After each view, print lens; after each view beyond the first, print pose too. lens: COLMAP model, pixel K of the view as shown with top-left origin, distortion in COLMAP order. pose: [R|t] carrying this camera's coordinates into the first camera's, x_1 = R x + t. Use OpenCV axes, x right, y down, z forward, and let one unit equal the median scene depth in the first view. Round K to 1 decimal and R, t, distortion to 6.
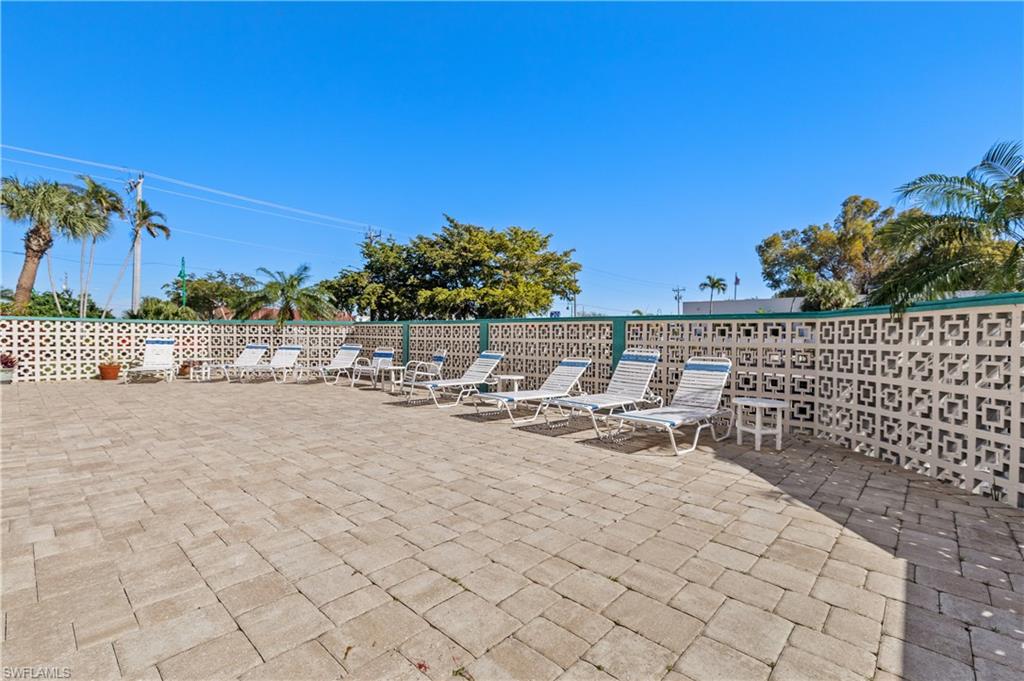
lens RADIAL K [[456.1, 0, 516.7], [0, 456.1, 337.7], [0, 0, 1]] dist [0.001762, 0.000359]
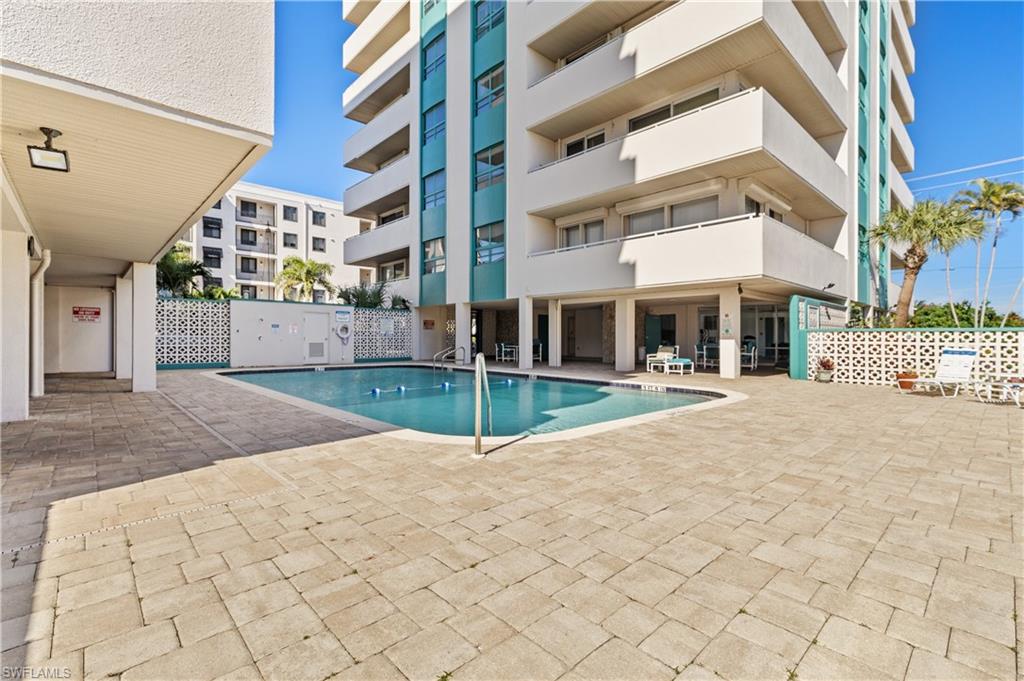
lens RADIAL K [[456.1, 0, 516.7], [0, 456.1, 337.7], [0, 0, 1]] dist [0.001762, 0.000359]
pose [[-0.079135, -0.012659, -0.996783, 0.276059], [-0.011647, 0.999863, -0.011773, 0.002589], [0.996796, 0.010678, -0.079272, 0.350717]]
